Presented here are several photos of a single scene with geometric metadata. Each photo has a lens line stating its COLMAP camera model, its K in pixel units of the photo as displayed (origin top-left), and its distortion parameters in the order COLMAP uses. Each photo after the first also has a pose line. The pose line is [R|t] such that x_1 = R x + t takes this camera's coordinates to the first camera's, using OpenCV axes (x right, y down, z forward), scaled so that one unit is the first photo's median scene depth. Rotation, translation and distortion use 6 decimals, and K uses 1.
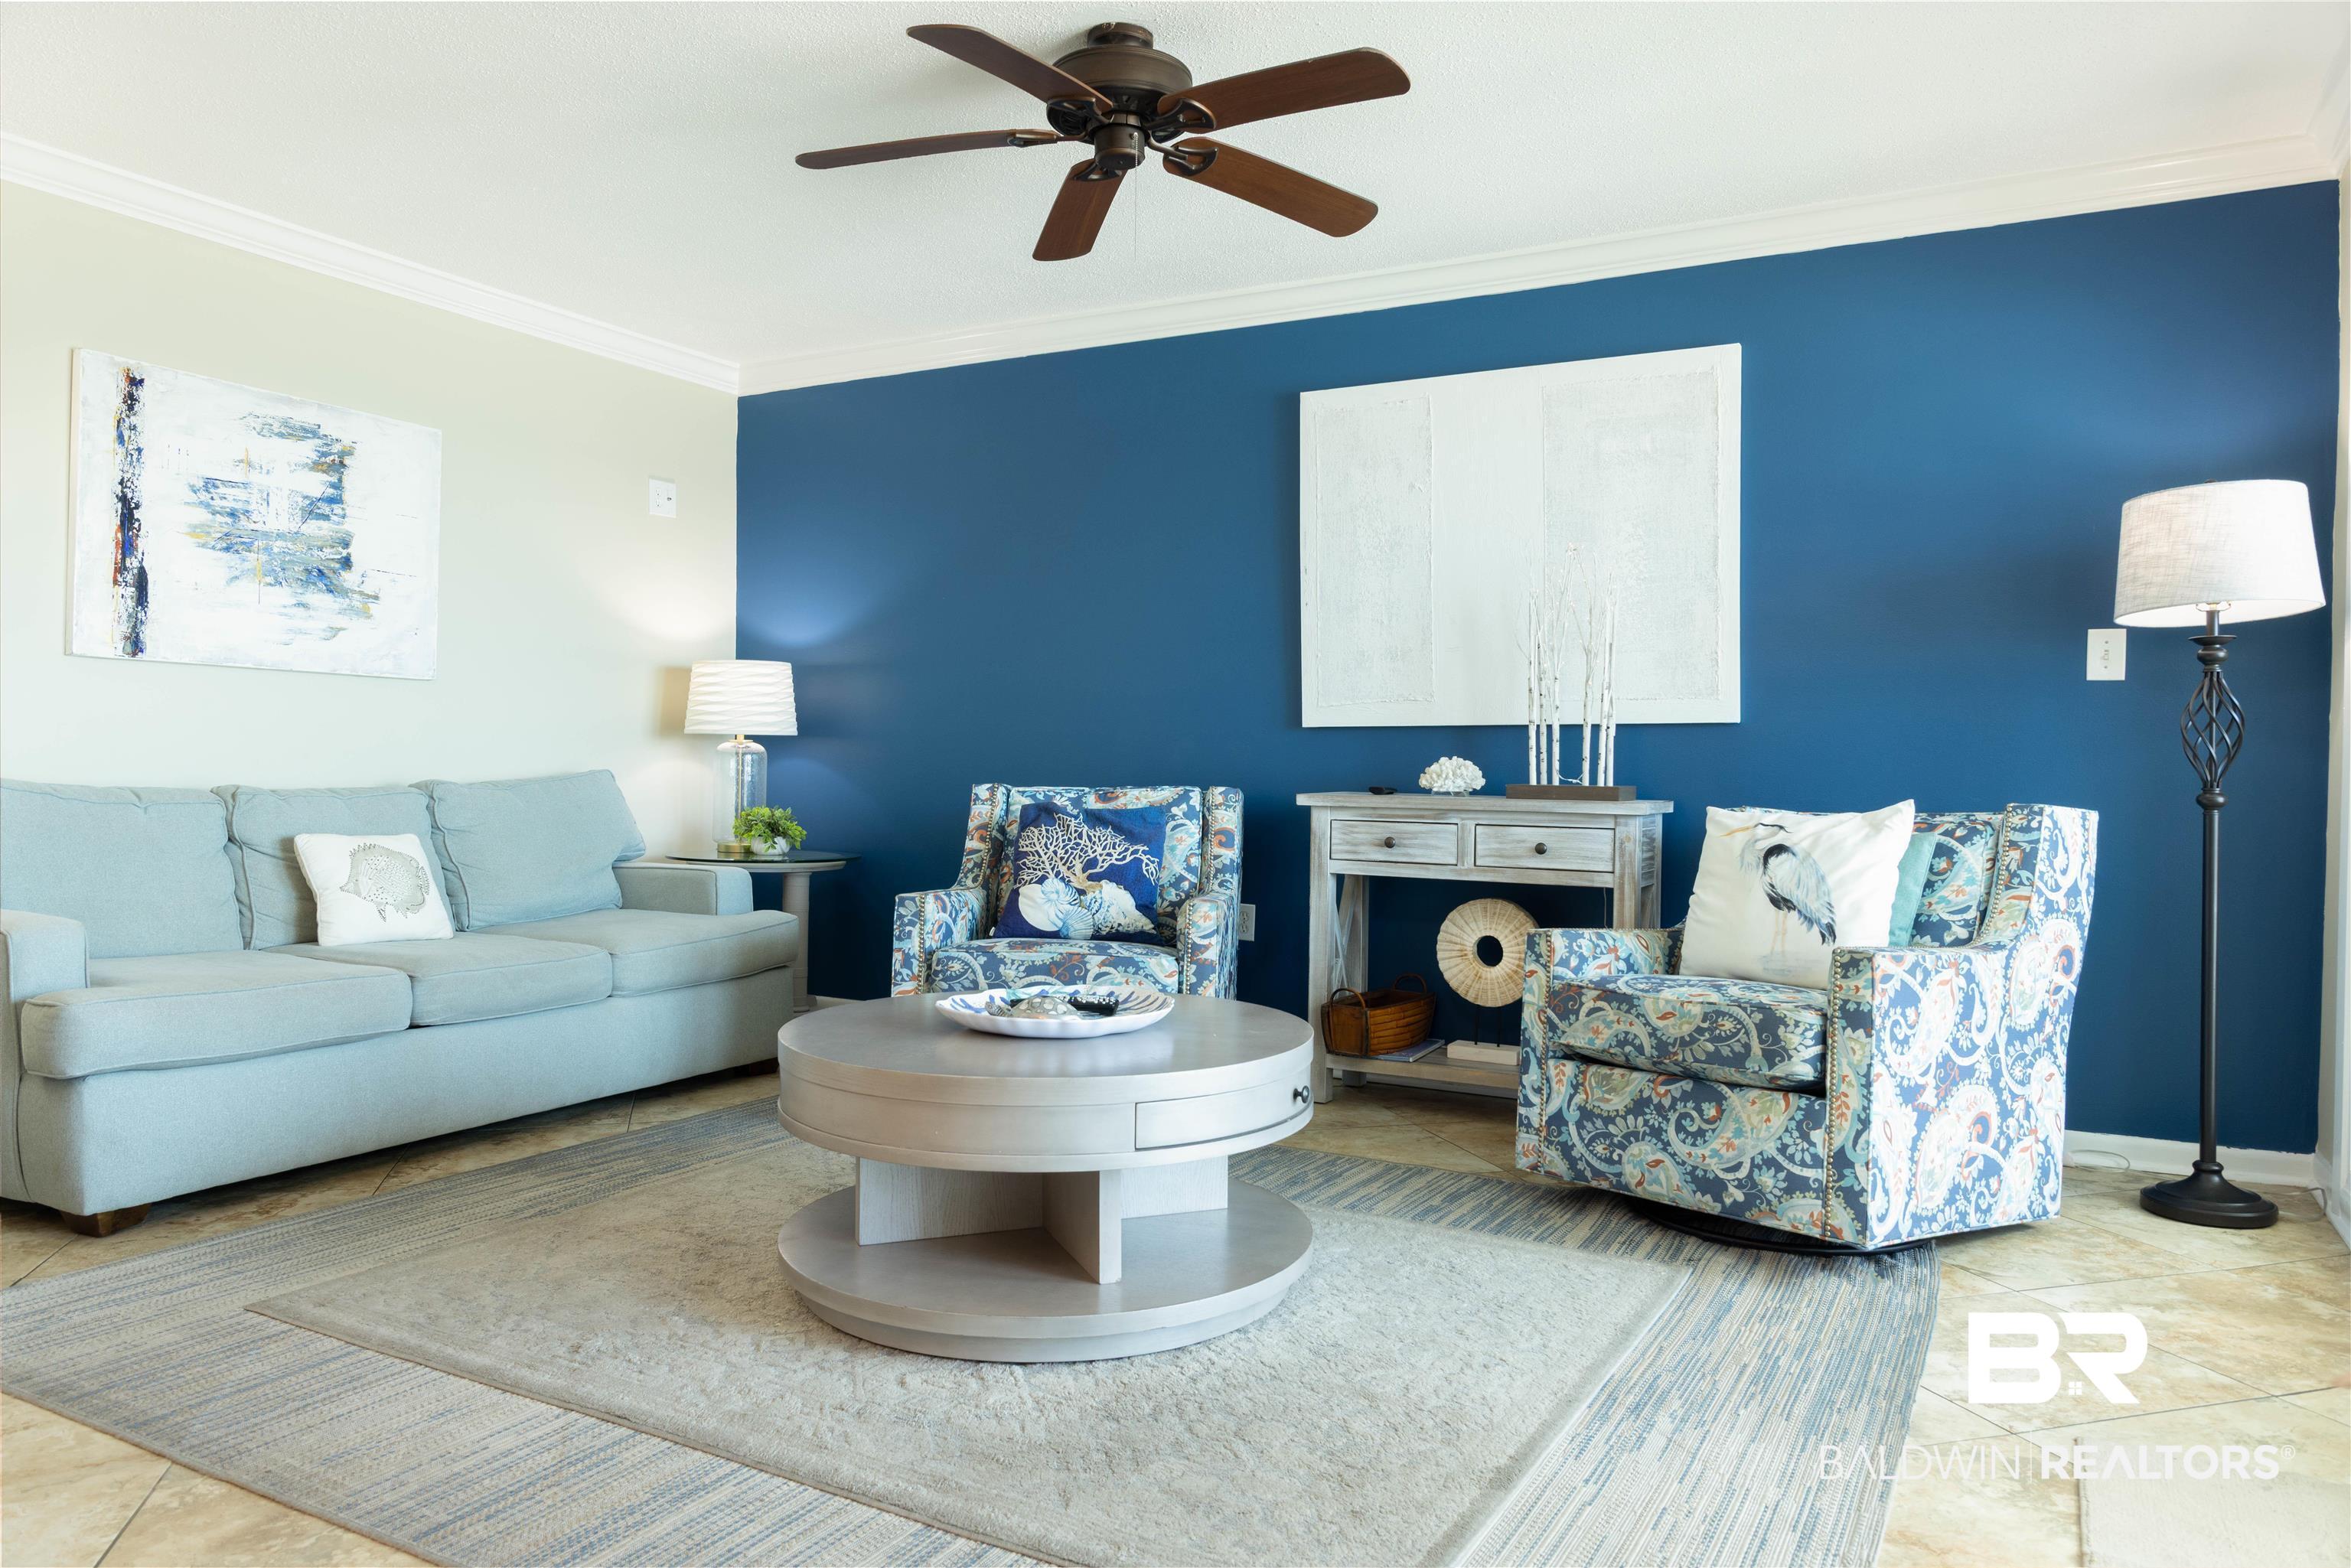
lens RADIAL K [[1597.8, 0, 1166.5], [0, 1597.8, 772.7], [0, 0, 1]] dist [-0.001744, -0.000408]
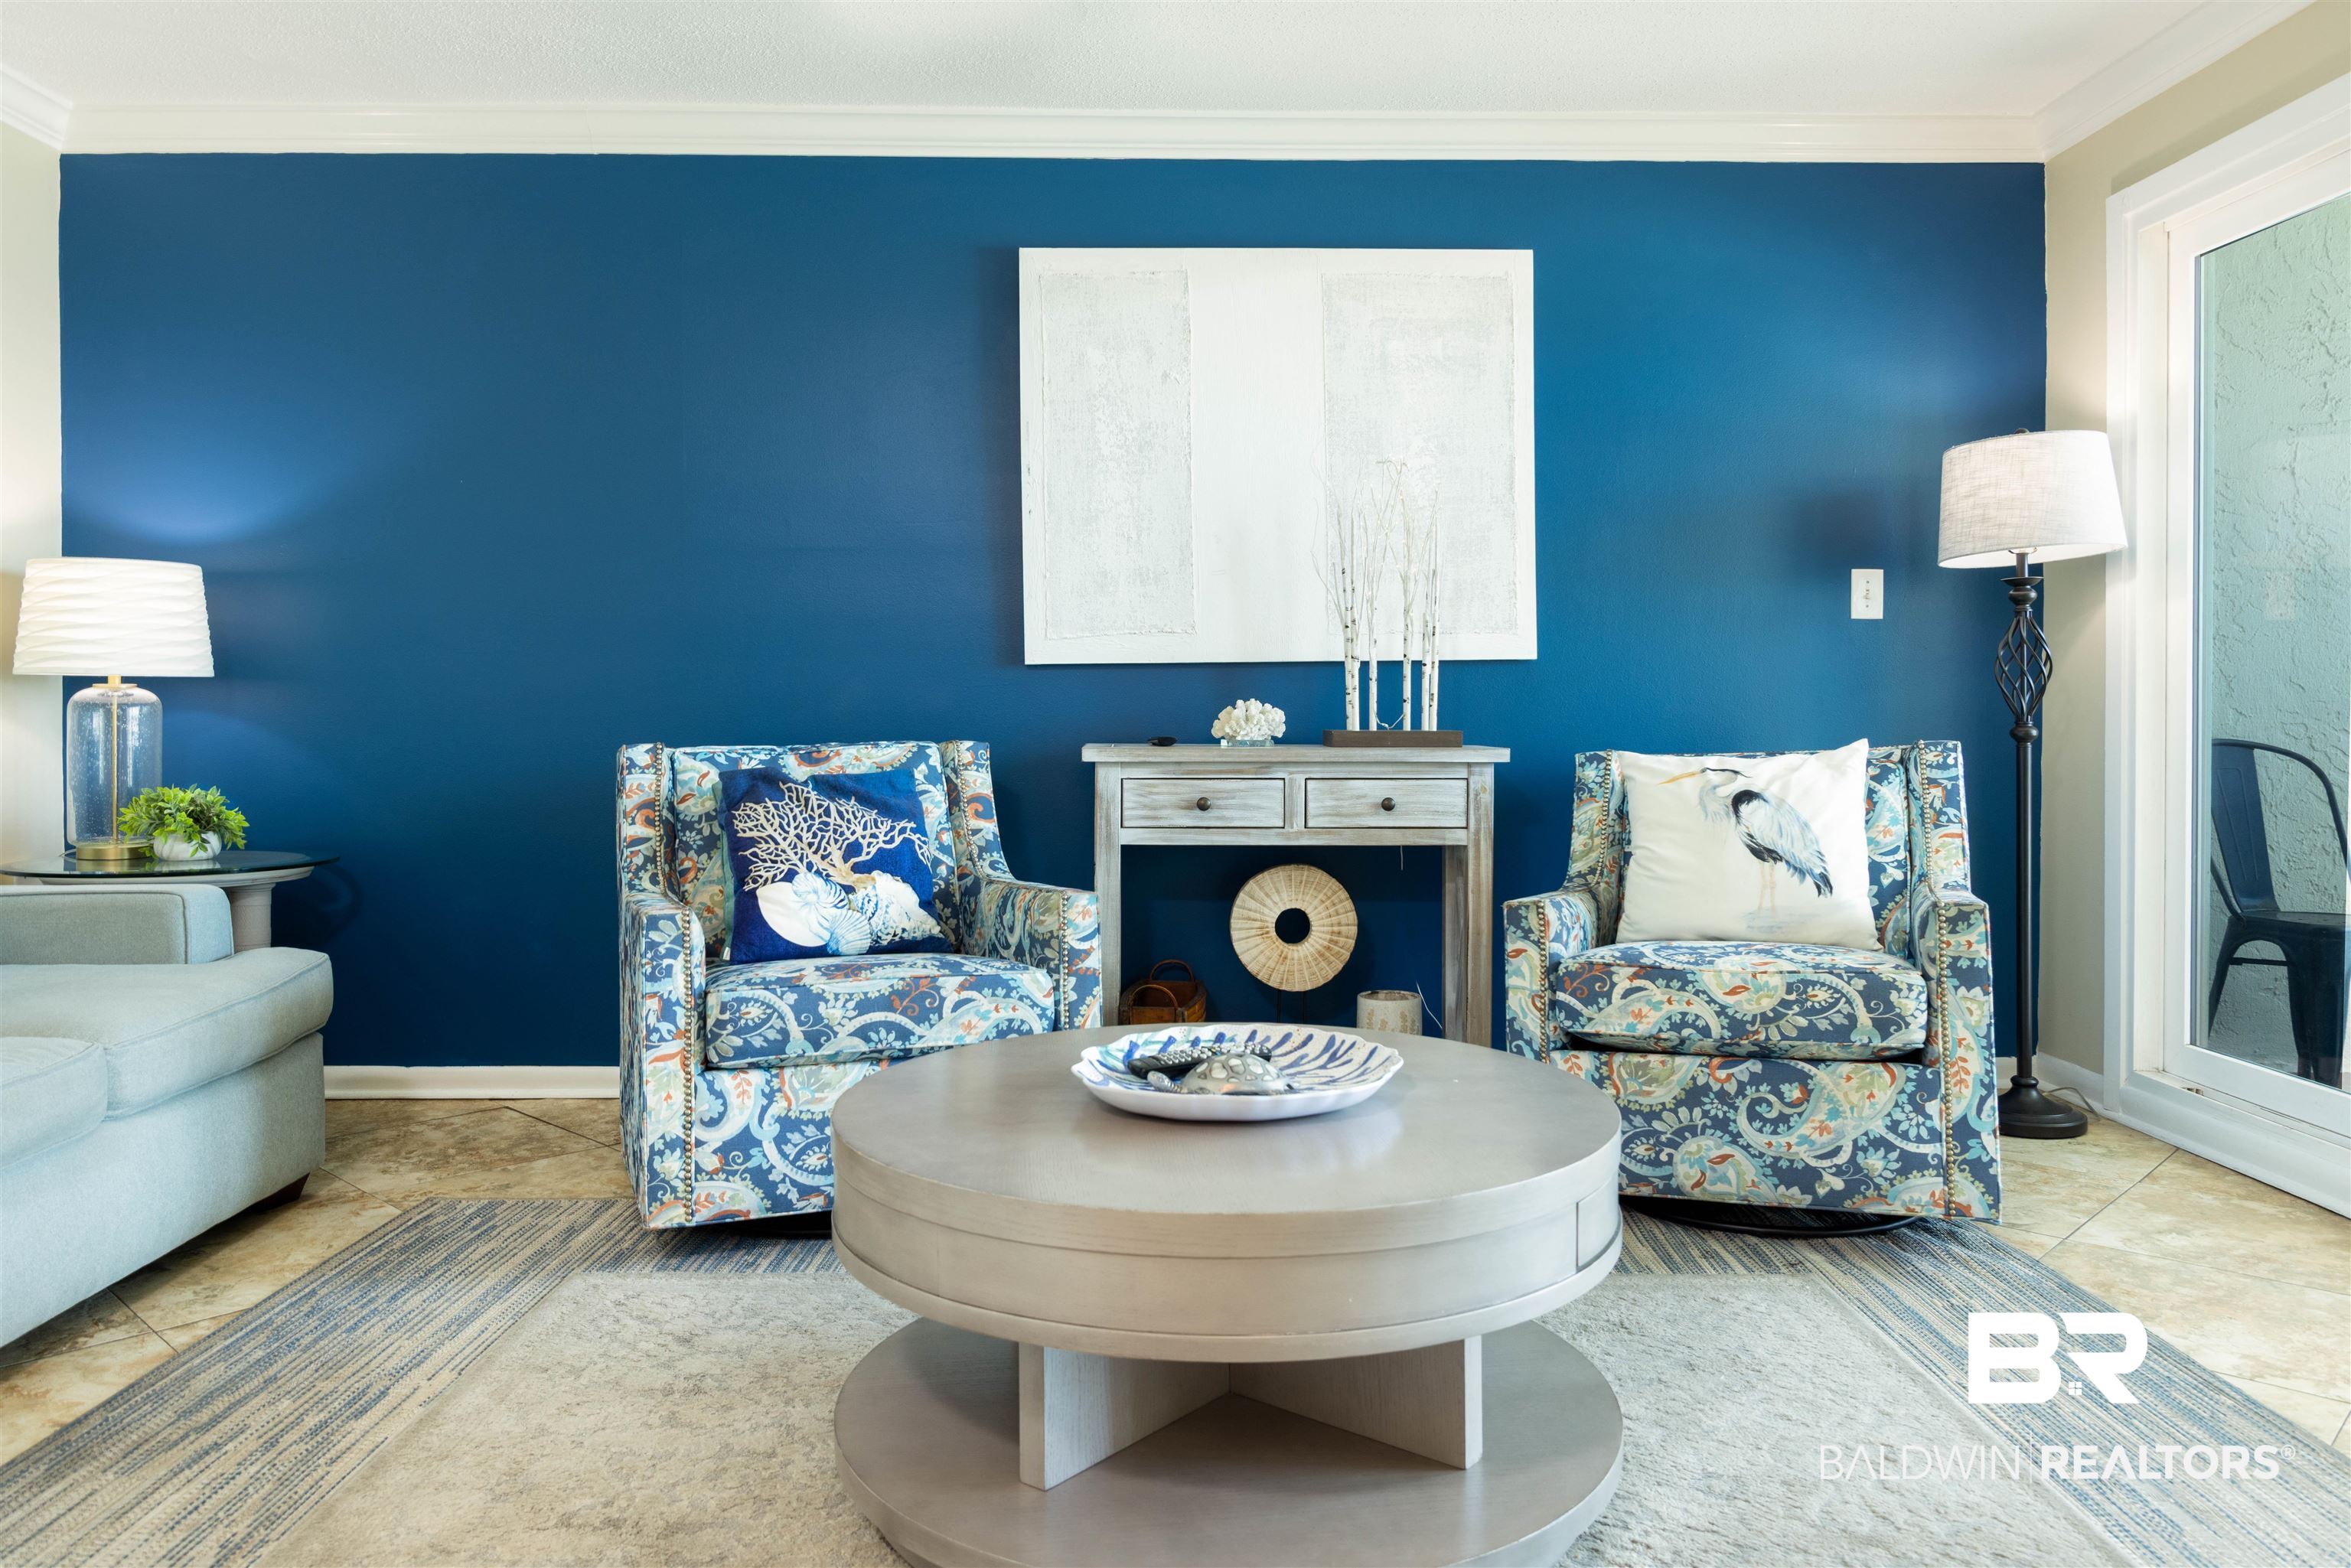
lens RADIAL K [[1662.3, 0, 1176.7], [0, 1662.3, 716.1], [0, 0, 1]] dist [0.007012, -0.012938]
pose [[0.863824, -0.014856, 0.503574, -0.313169], [0.014651, 0.999883, 0.004365, -0.005734], [-0.503580, 0.003607, 0.863941, 0.274464]]
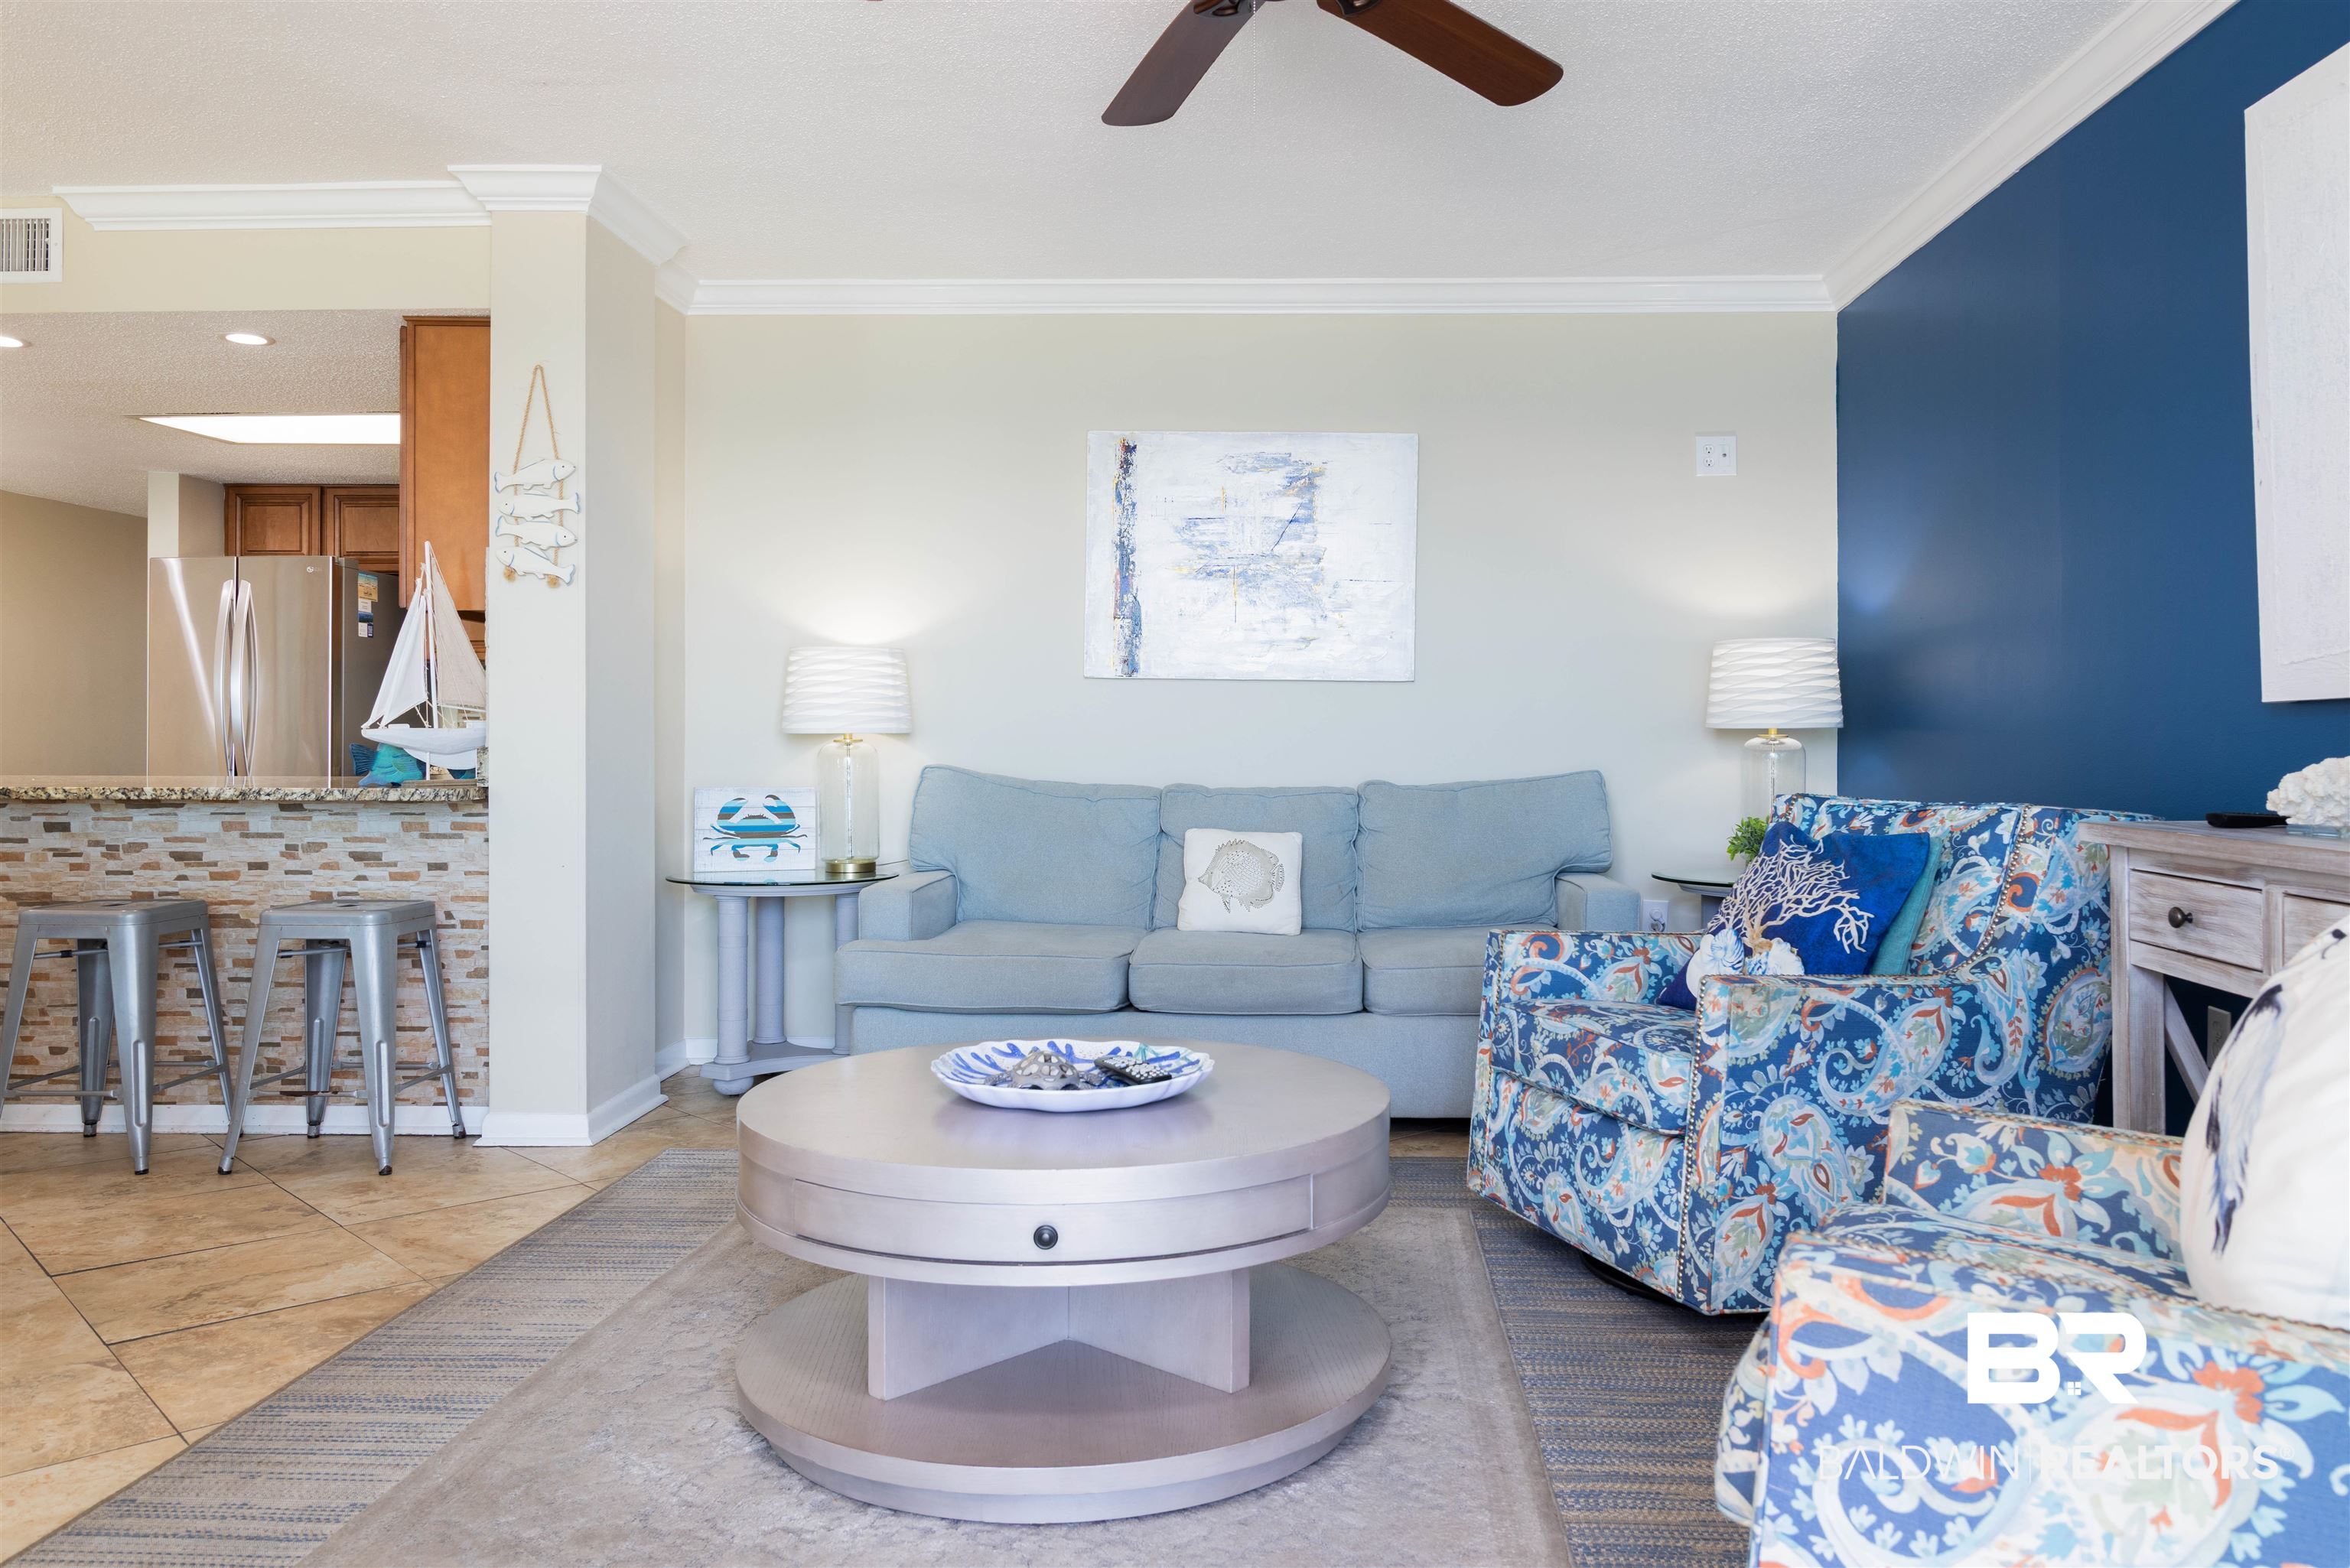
lens RADIAL K [[1721.6, 0, 1219.3], [0, 1721.6, 720.3], [0, 0, 1]] dist [0.001463, 0.005673]
pose [[0.445948, -0.020531, -0.894823, 0.531743], [-0.002910, 0.999698, -0.024388, -0.007549], [0.895054, 0.013480, 0.445754, 0.468886]]
